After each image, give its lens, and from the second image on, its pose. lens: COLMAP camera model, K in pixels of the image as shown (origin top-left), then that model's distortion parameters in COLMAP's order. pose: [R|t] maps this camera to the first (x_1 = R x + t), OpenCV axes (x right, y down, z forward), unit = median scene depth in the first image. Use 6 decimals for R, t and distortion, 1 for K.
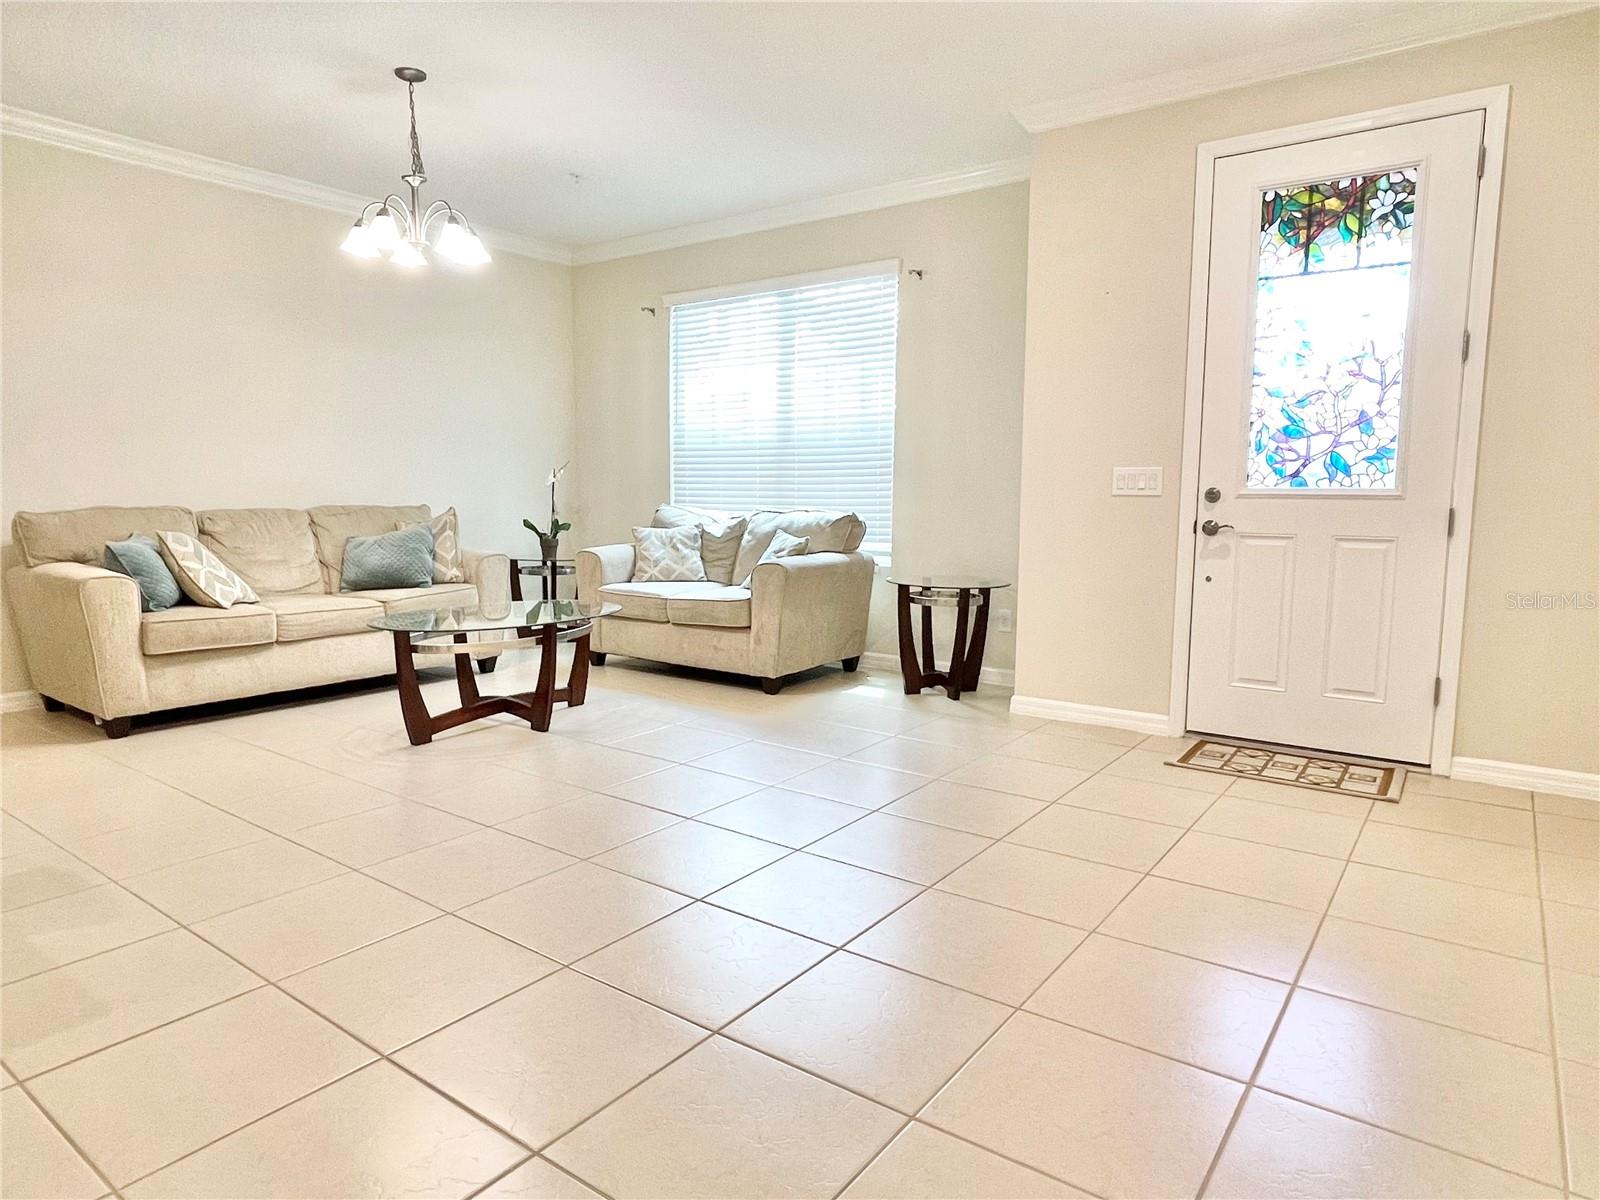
lens RADIAL K [[972.1, 0, 800.0], [0, 972.1, 600.0], [0, 0, 1]] dist [-0.000564, -0.001939]
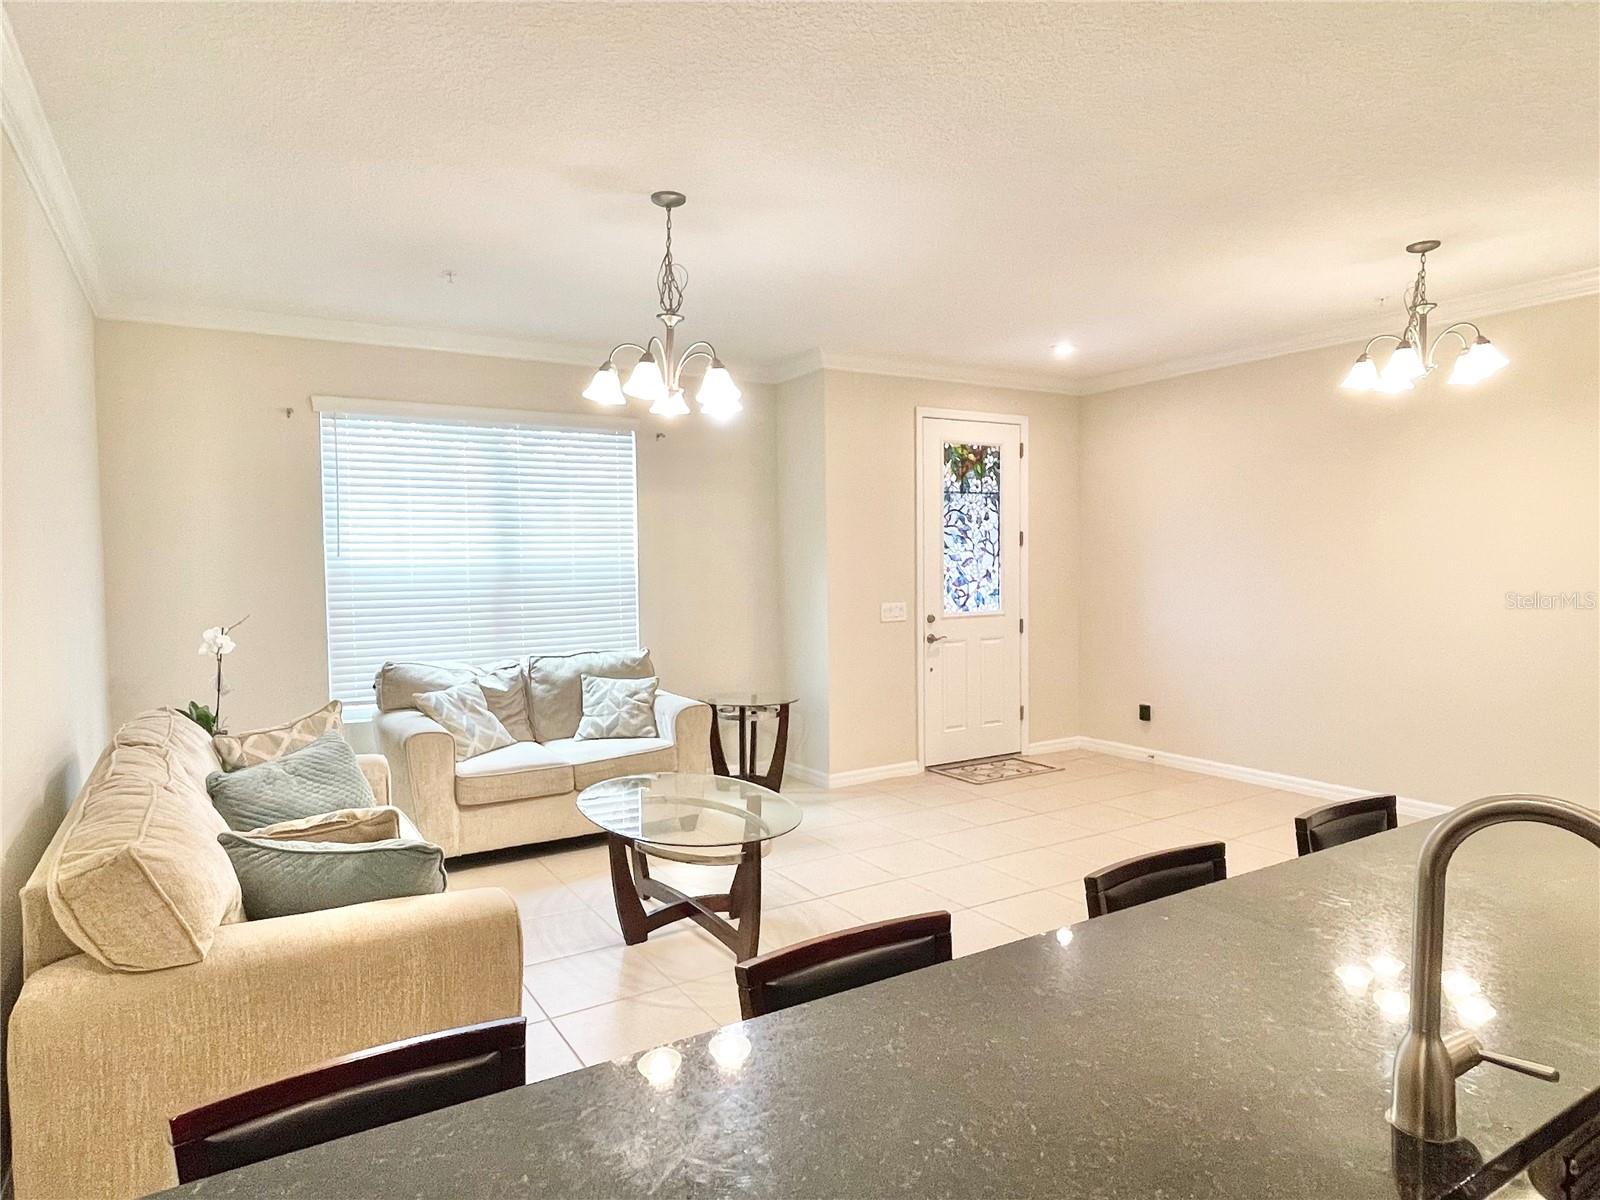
lens RADIAL K [[947.6, 0, 800.0], [0, 947.6, 600.0], [0, 0, 1]] dist [-0.003403, -0.047096]
pose [[0.372582, -0.052382, 0.926520, -1.138951], [0.117377, 0.993047, 0.008943, -0.180962], [-0.920546, 0.105420, 0.376140, 0.608413]]
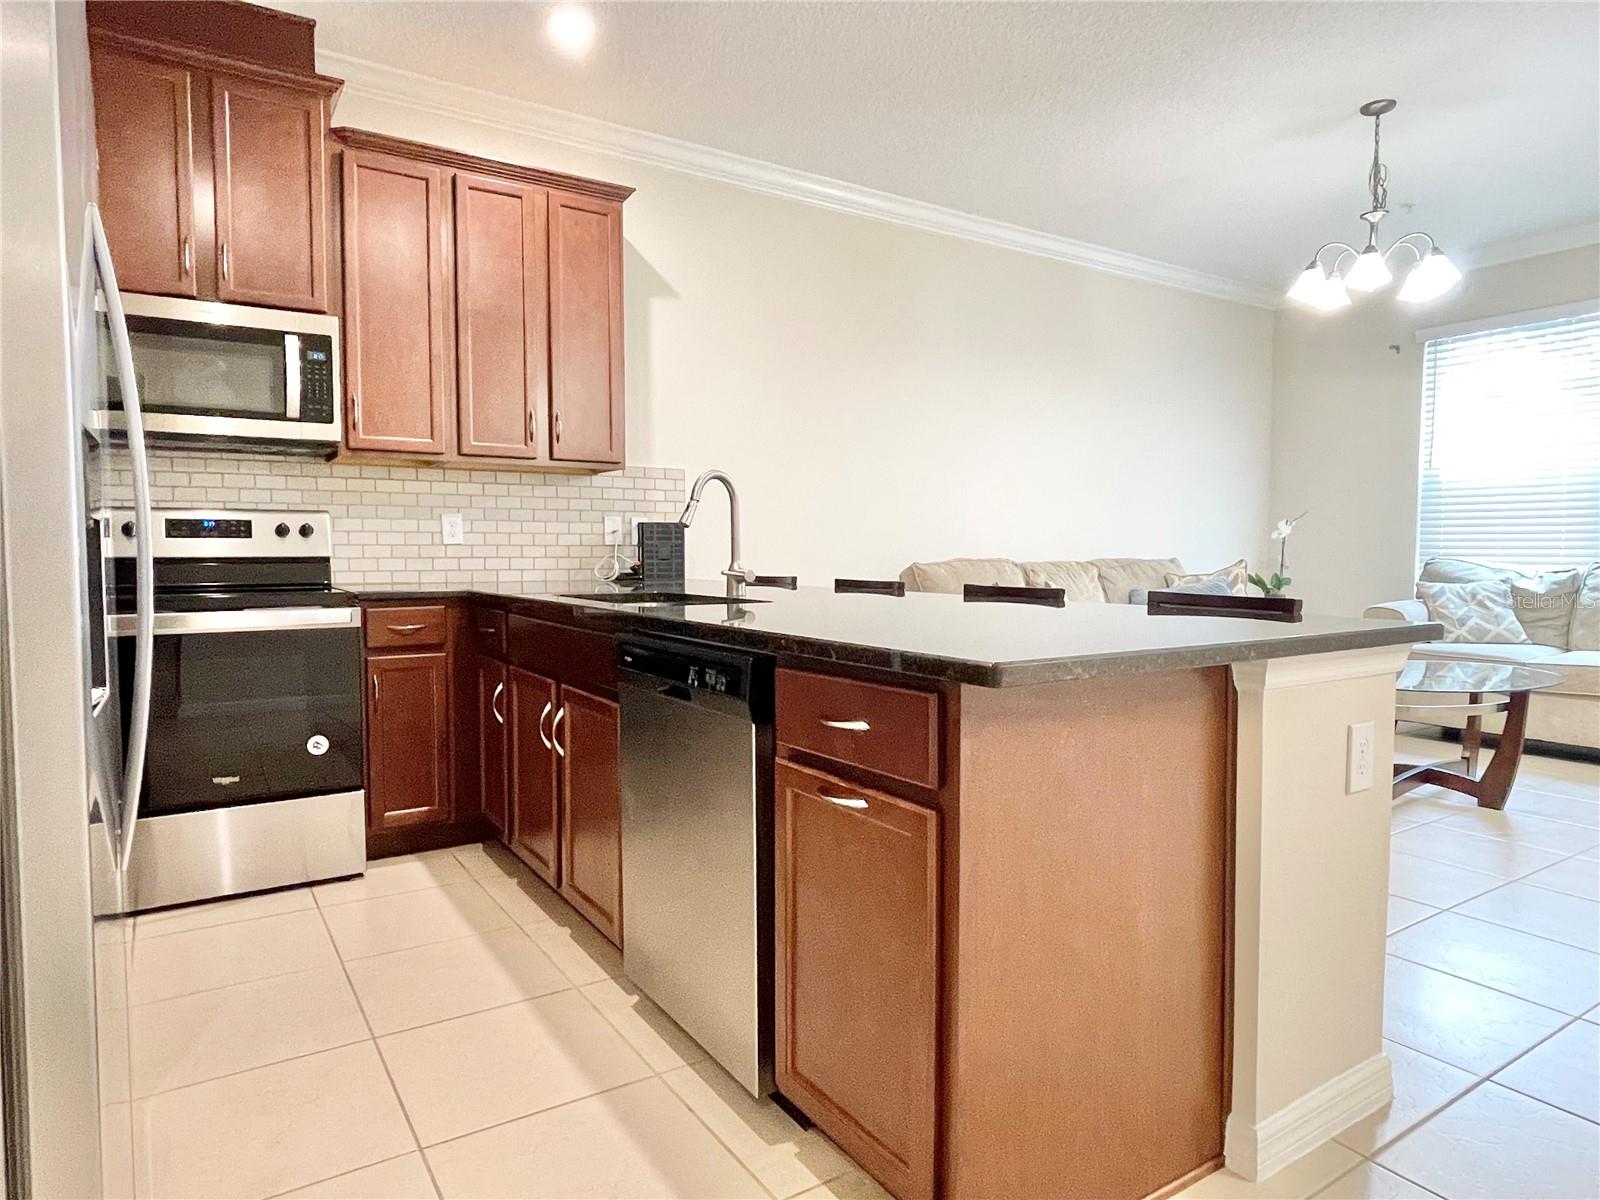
lens RADIAL K [[972.1, 0, 800.0], [0, 972.1, 600.0], [0, 0, 1]] dist [-0.000564, -0.001939]
pose [[0.939564, 0.011754, -0.342171, -0.596281], [-0.032570, 0.997947, -0.055153, 0.015131], [0.340820, 0.062964, 0.938018, -0.061977]]
